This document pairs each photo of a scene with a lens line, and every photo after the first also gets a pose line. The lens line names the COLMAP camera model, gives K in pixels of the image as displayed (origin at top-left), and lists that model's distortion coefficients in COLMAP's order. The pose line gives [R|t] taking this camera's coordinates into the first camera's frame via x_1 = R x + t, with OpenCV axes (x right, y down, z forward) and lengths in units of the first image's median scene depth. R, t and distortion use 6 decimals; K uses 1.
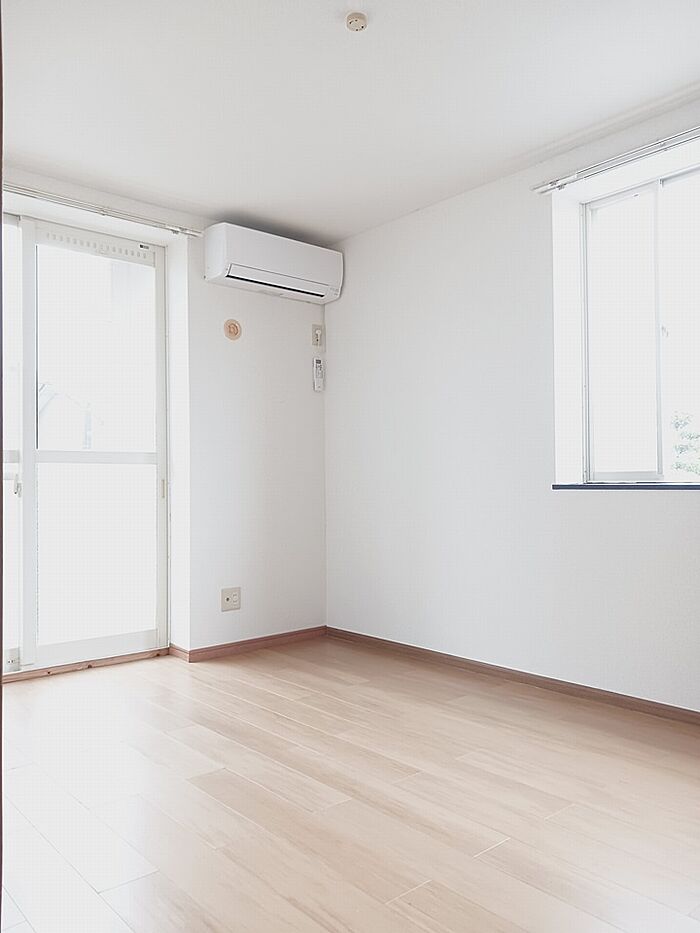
lens RADIAL K [[733.9, 0, 324.7], [0, 733.9, 462.6], [0, 0, 1]] dist [0.061879, 0.001213]
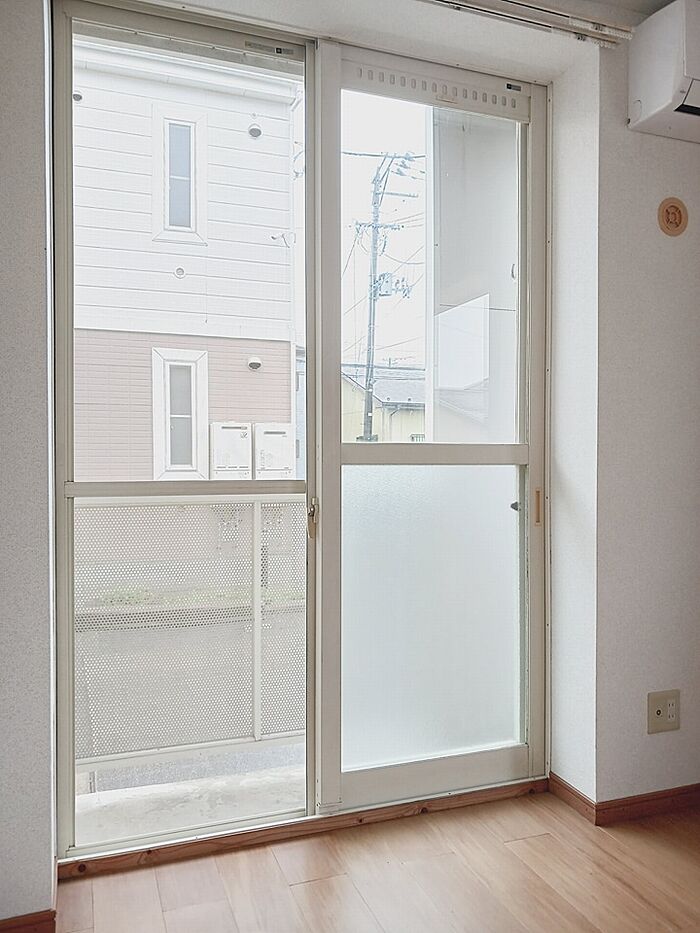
lens RADIAL K [[758.9, 0, 350.0], [0, 758.9, 466.5], [0, 0, 1]] dist [0.063412, 0.002793]
pose [[0.943717, 0.016740, -0.330329, -0.164163], [-0.003297, 0.999145, 0.041216, -0.021321], [0.330737, -0.037807, 0.942965, 0.389285]]
